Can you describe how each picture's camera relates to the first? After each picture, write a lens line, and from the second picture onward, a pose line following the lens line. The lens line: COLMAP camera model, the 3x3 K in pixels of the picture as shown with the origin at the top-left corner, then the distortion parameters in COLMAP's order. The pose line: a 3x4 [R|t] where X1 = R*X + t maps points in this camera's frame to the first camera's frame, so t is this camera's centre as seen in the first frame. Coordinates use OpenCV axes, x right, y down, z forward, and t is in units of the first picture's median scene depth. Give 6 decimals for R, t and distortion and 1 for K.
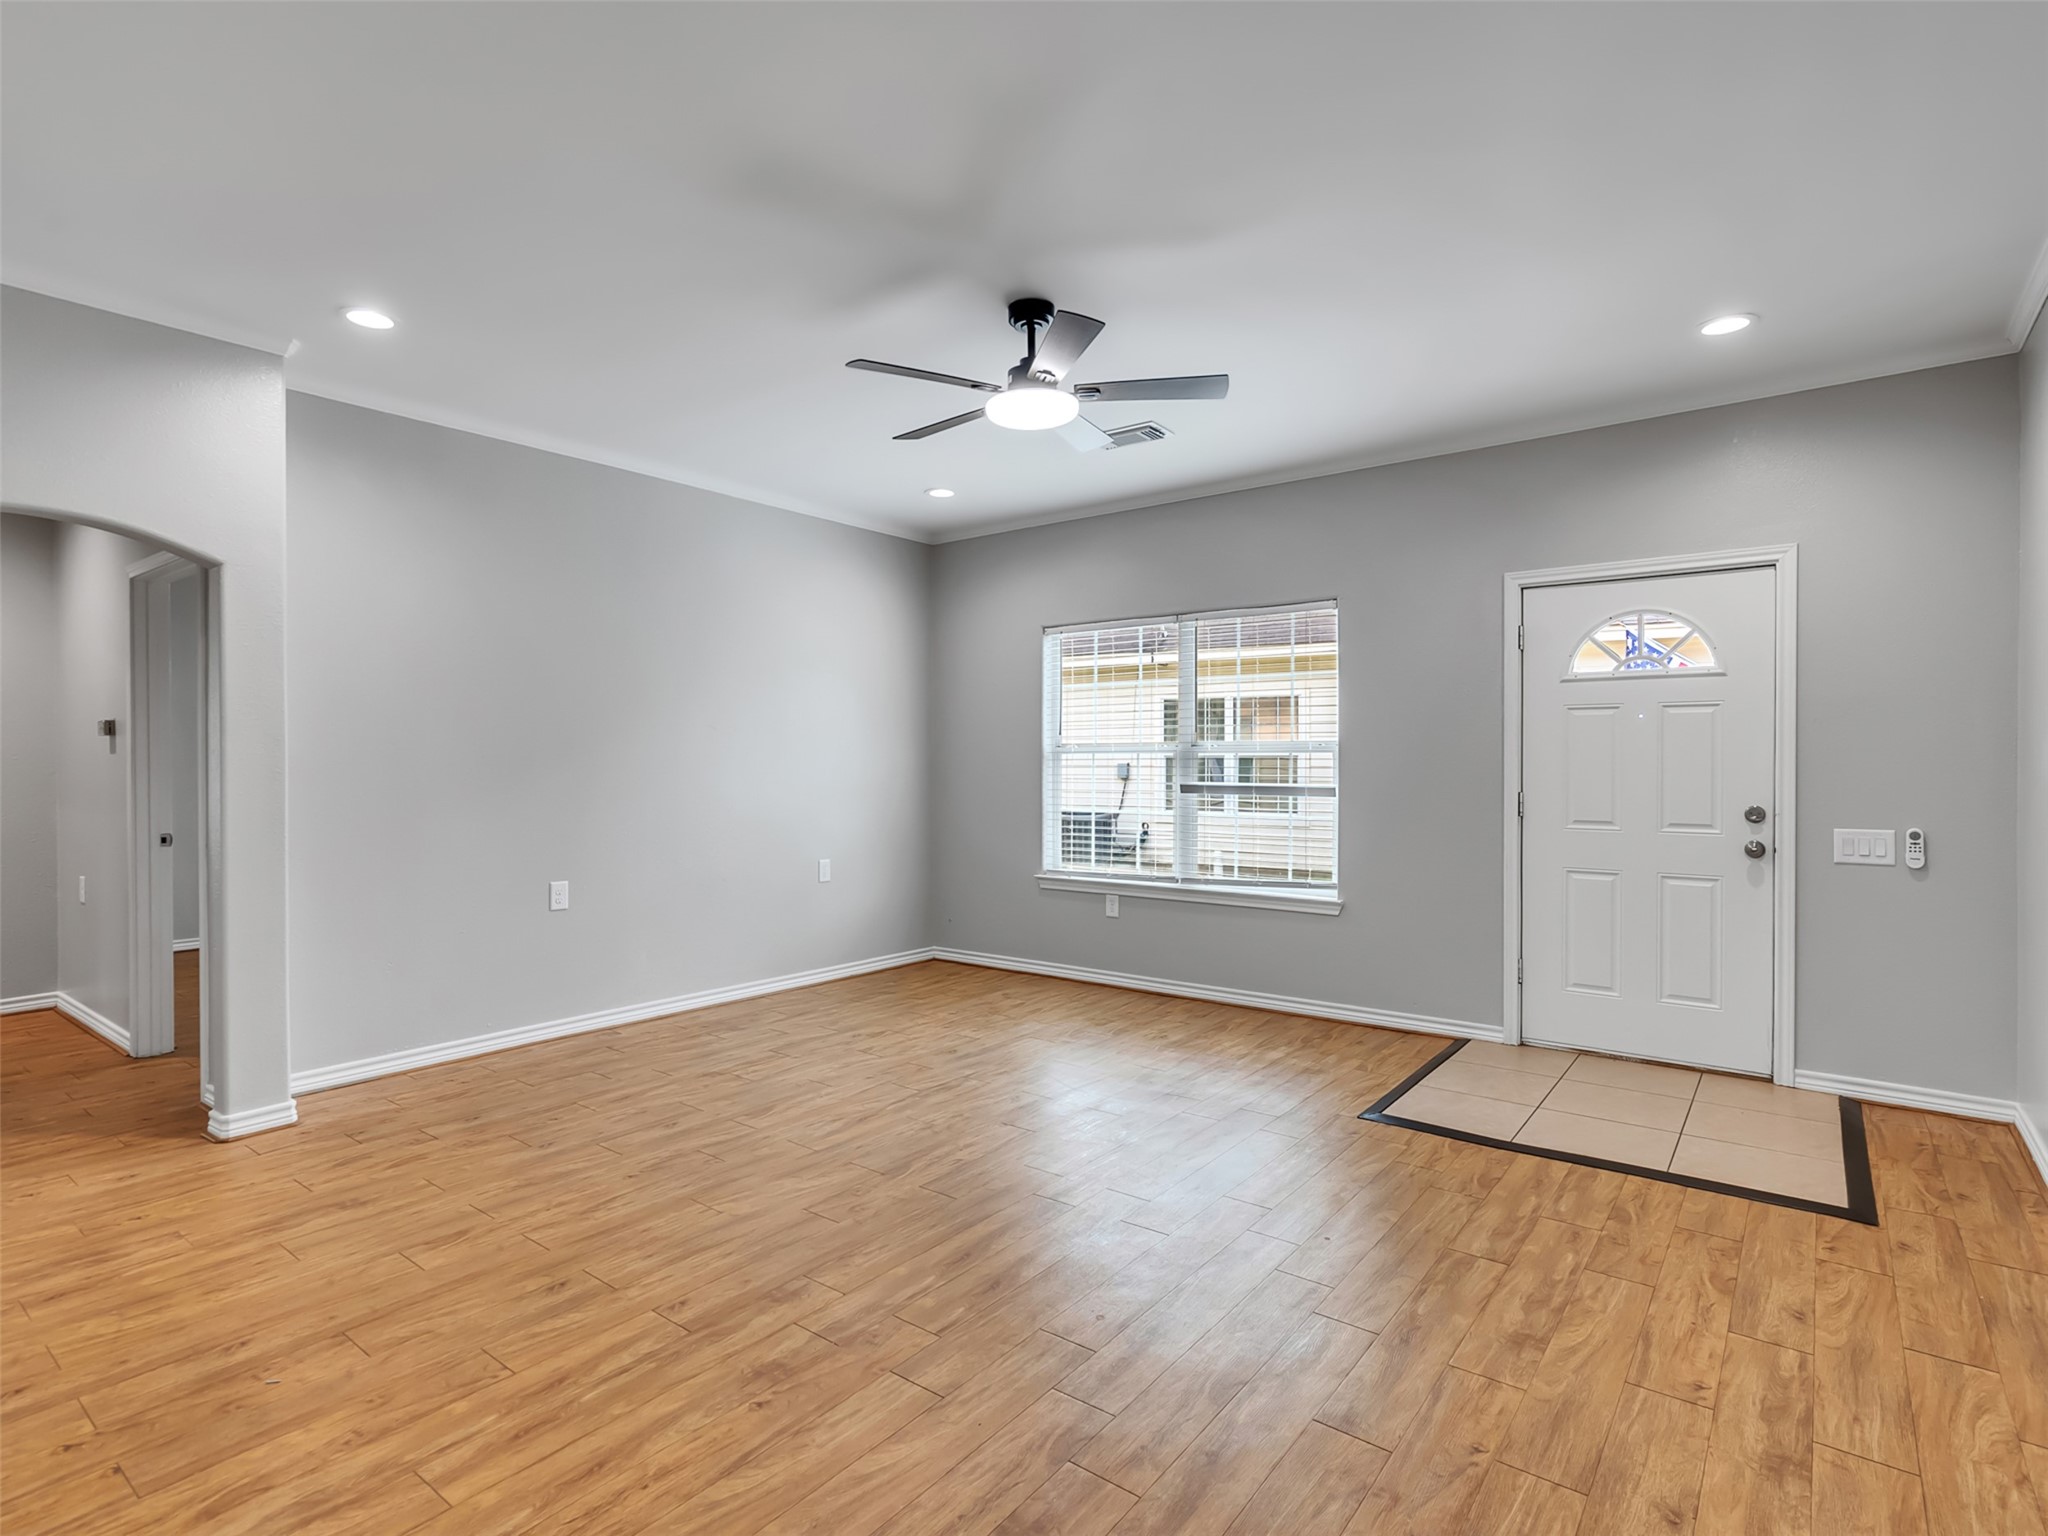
lens RADIAL K [[1044.7, 0, 1006.1], [0, 1044.7, 768.2], [0, 0, 1]] dist [-0.007547, 0.004778]
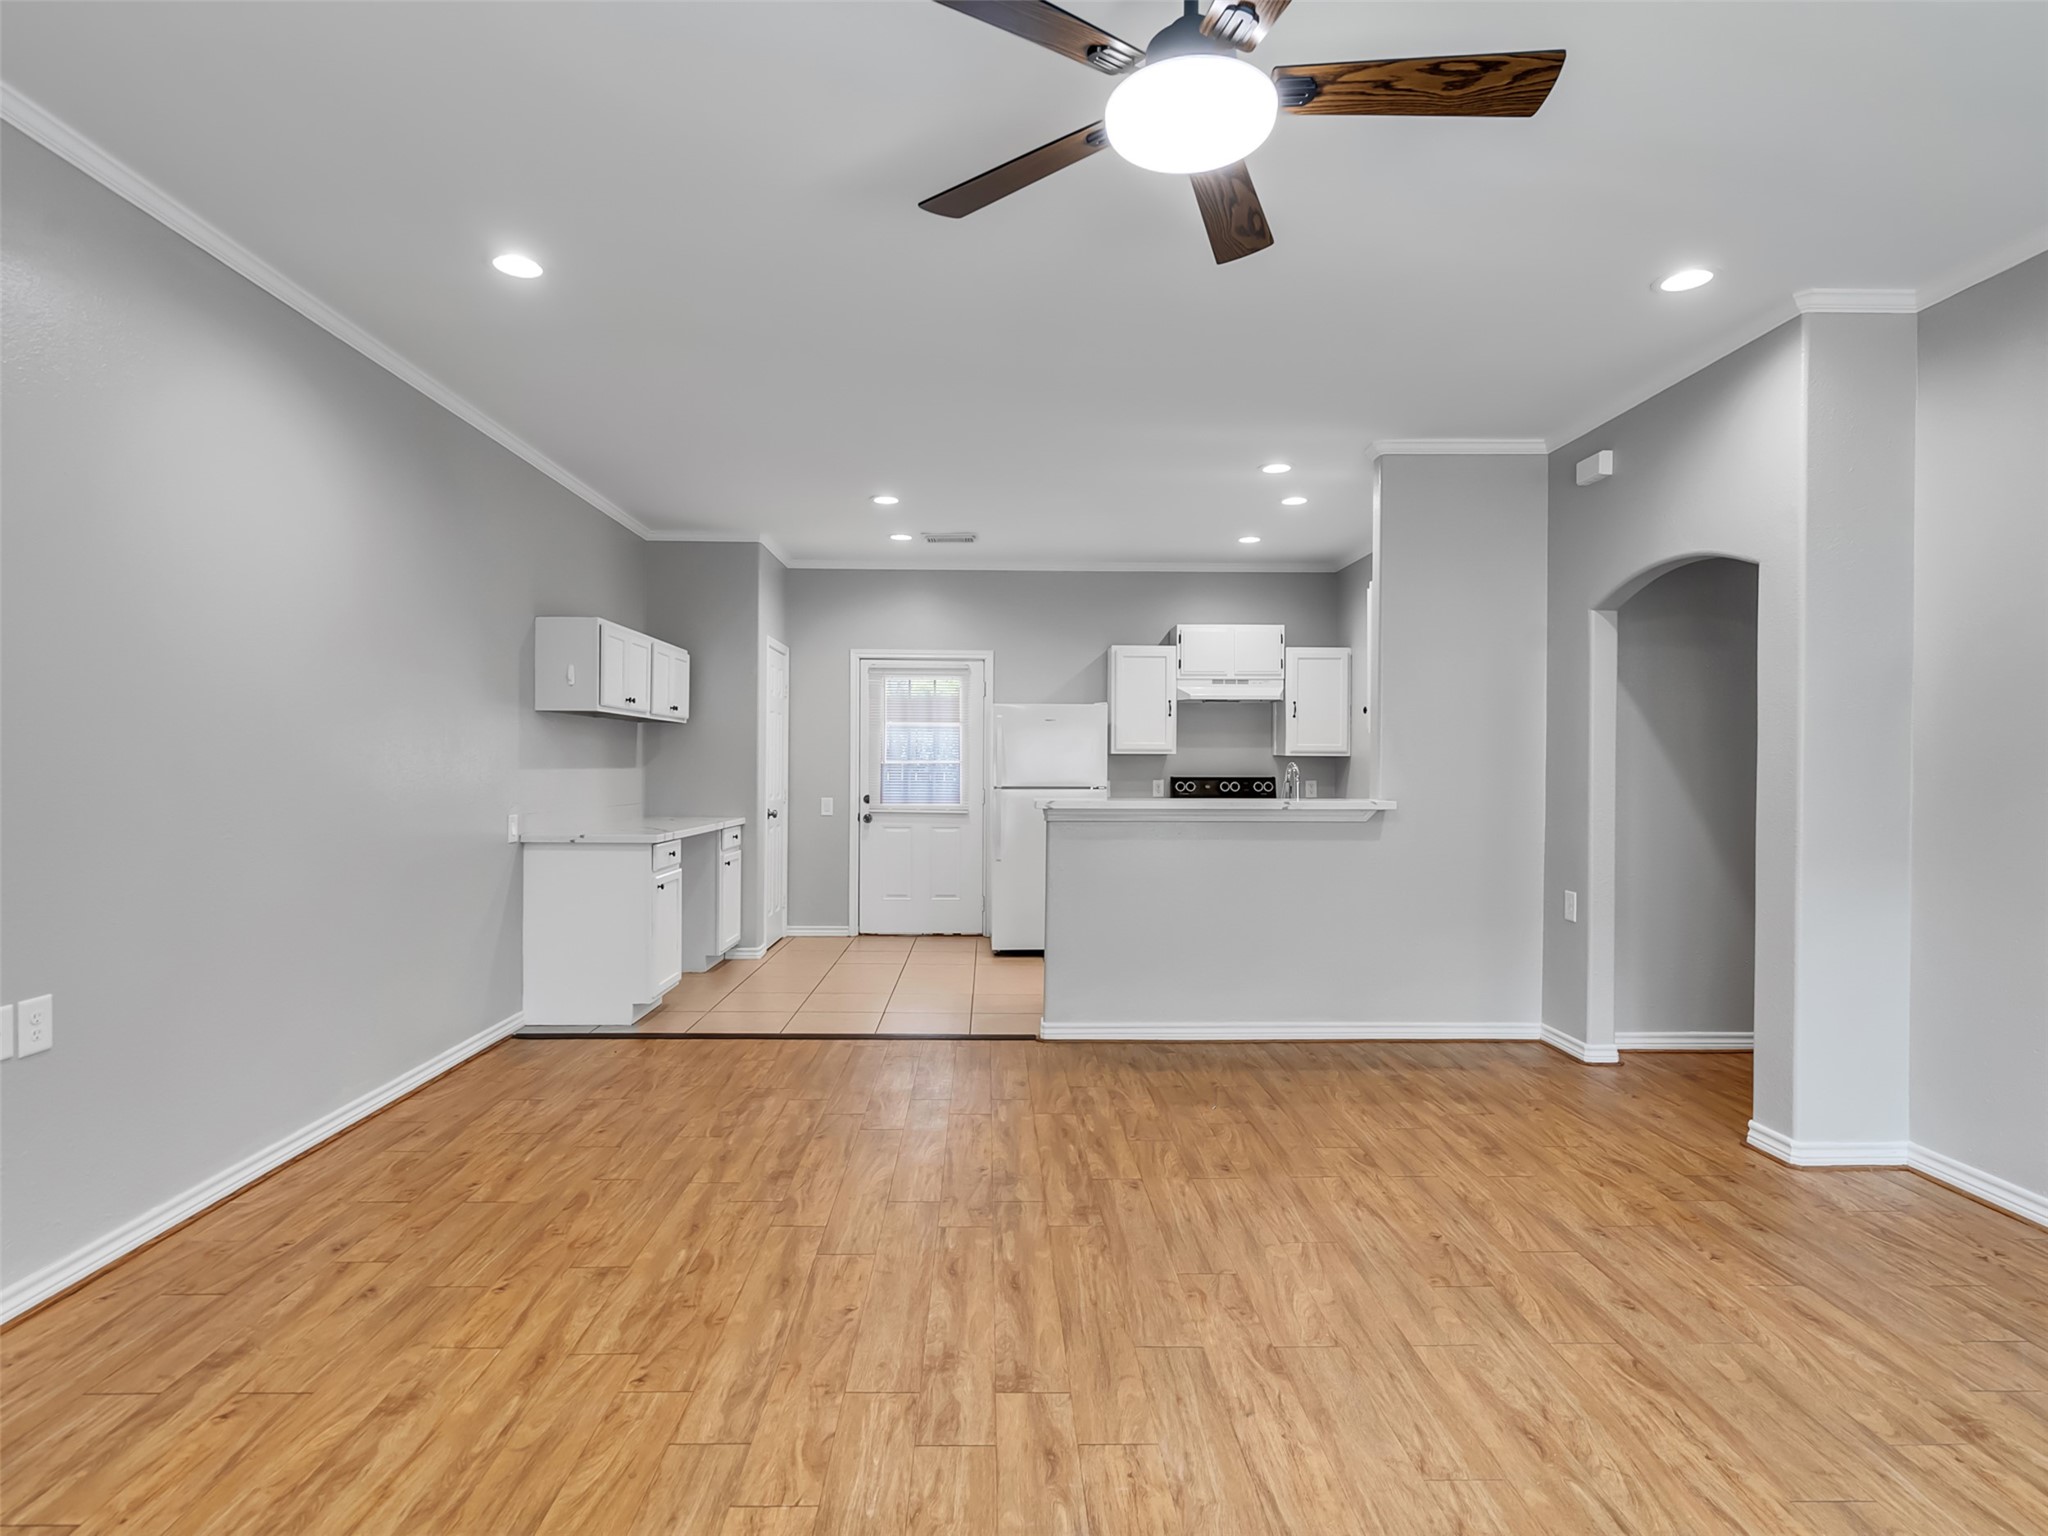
lens RADIAL K [[1044.7, 0, 1004.5], [0, 1044.7, 758.6], [0, 0, 1]] dist [-0.007547, 0.004778]
pose [[-0.776945, -0.003977, -0.629555, 0.374275], [-0.008262, 0.999958, 0.003879, -0.007990], [0.629514, 0.008215, -0.776946, 1.144351]]
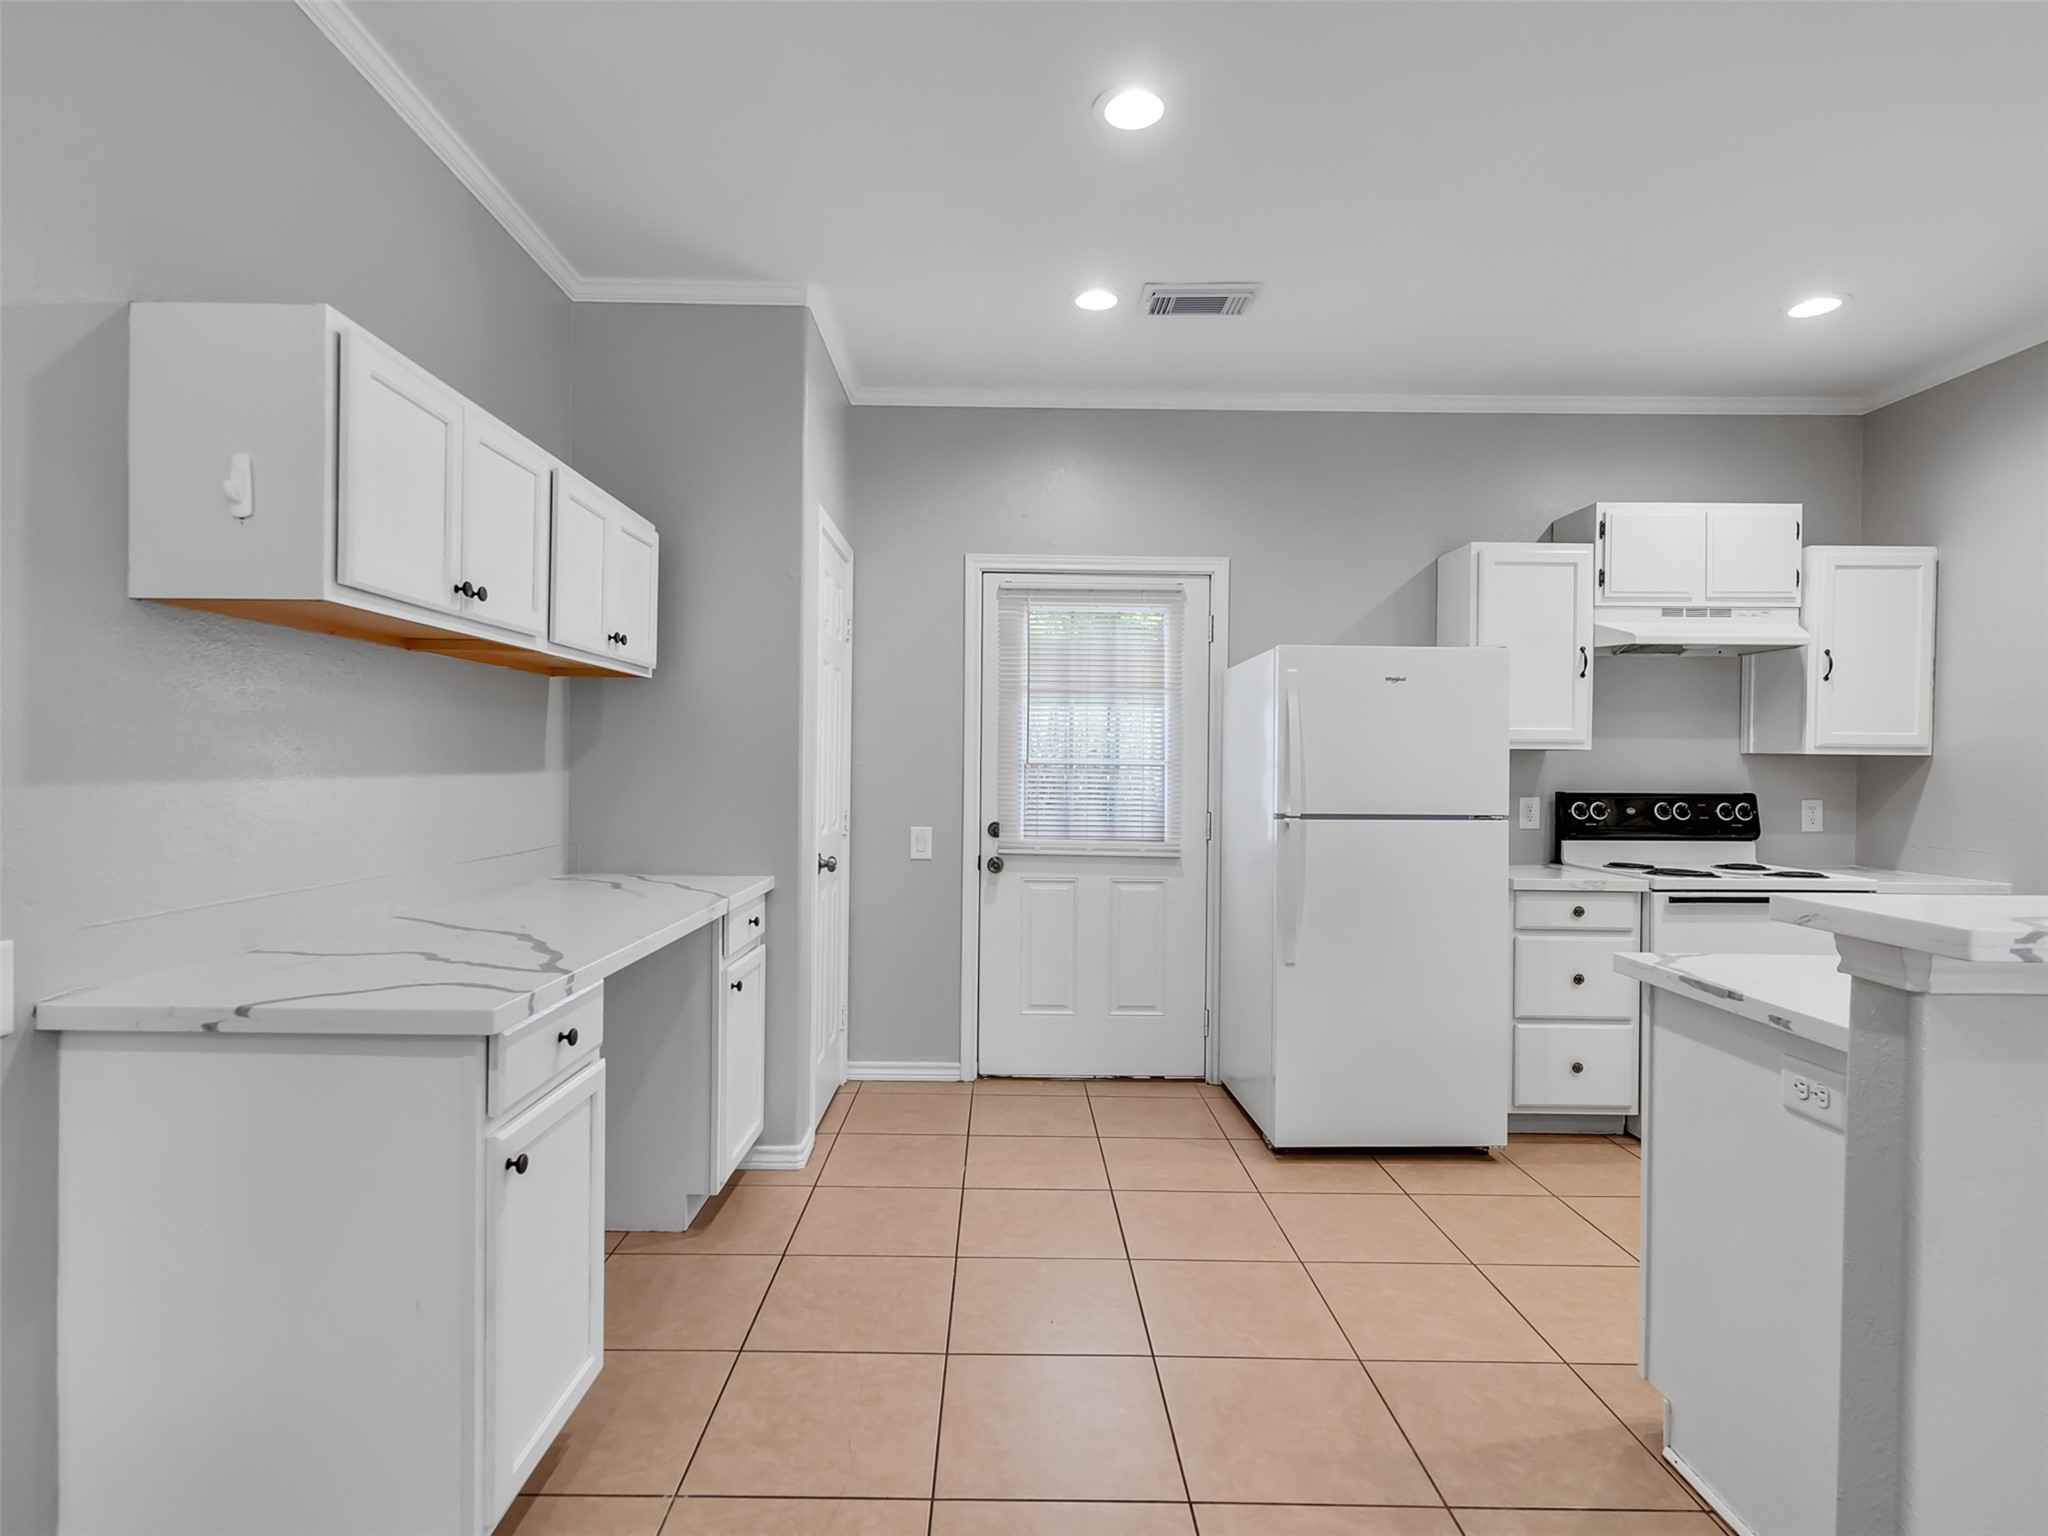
lens RADIAL K [[1044.7, 0, 1001.6], [0, 1044.7, 765.8], [0, 0, 1]] dist [-0.007547, 0.004778]
pose [[-0.787657, -0.002861, -0.616107, 0.006104], [-0.014236, 0.999807, 0.013557, -0.001956], [0.615949, 0.019449, -0.787546, 0.333719]]
